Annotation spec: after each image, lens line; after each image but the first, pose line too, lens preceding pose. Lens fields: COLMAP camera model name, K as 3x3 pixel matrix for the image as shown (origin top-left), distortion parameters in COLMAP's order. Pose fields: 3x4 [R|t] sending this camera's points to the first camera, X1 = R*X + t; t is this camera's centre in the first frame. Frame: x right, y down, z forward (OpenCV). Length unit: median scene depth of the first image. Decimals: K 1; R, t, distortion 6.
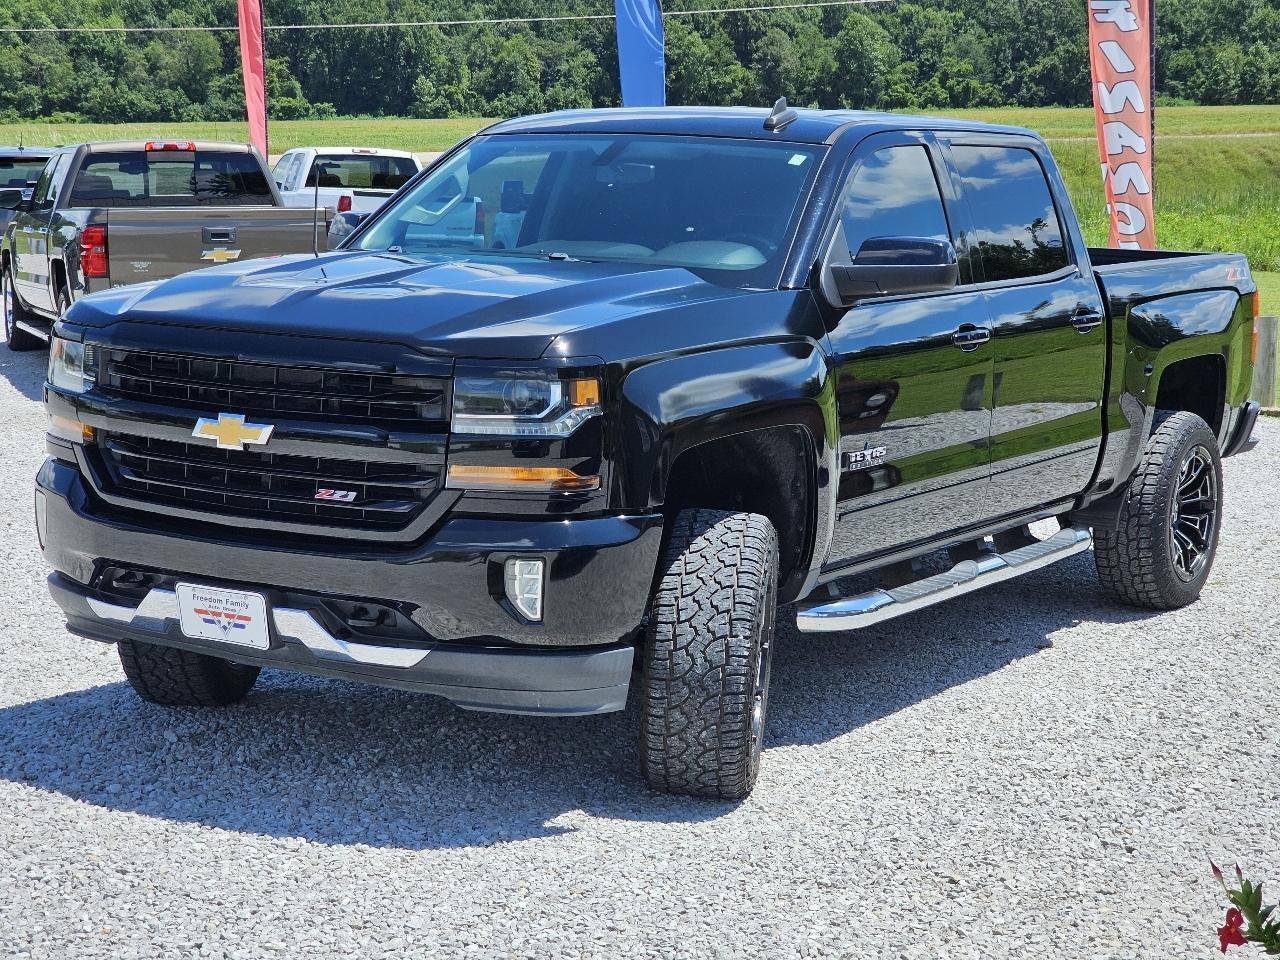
lens RADIAL K [[2601.2, 0, 640.0], [0, 2601.2, 480.0], [0, 0, 1]] dist [-0.581711, 8.164604]
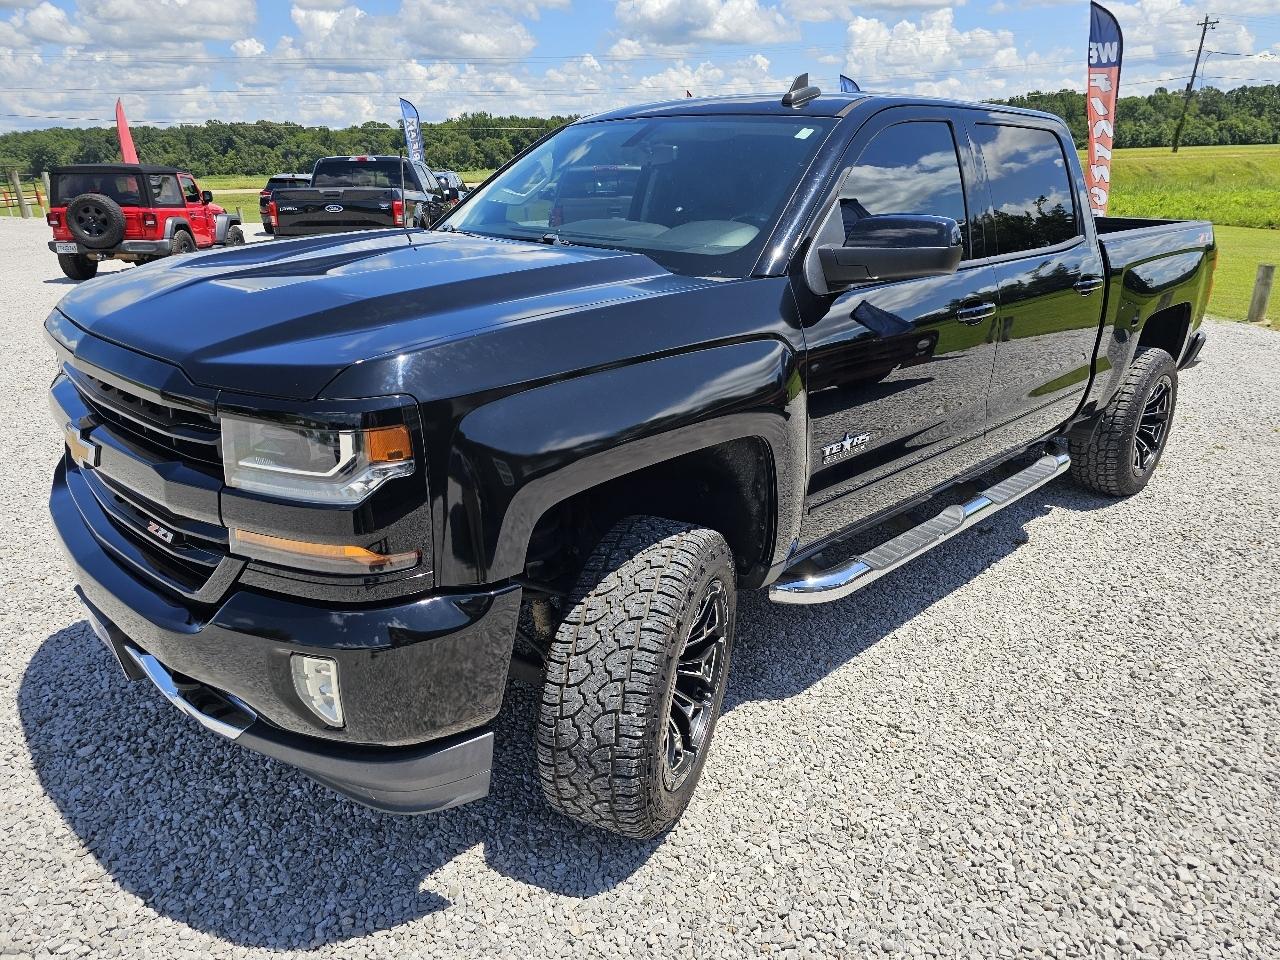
lens RADIAL K [[864.5, 0, 658.0], [0, 864.5, 473.4], [0, 0, 1]] dist [0.055593, -0.061672]
pose [[0.971872, 0.061653, -0.227296, 0.093687], [-0.014951, 0.979331, 0.201712, -0.064769], [0.235034, -0.192640, 0.952706, 0.662374]]
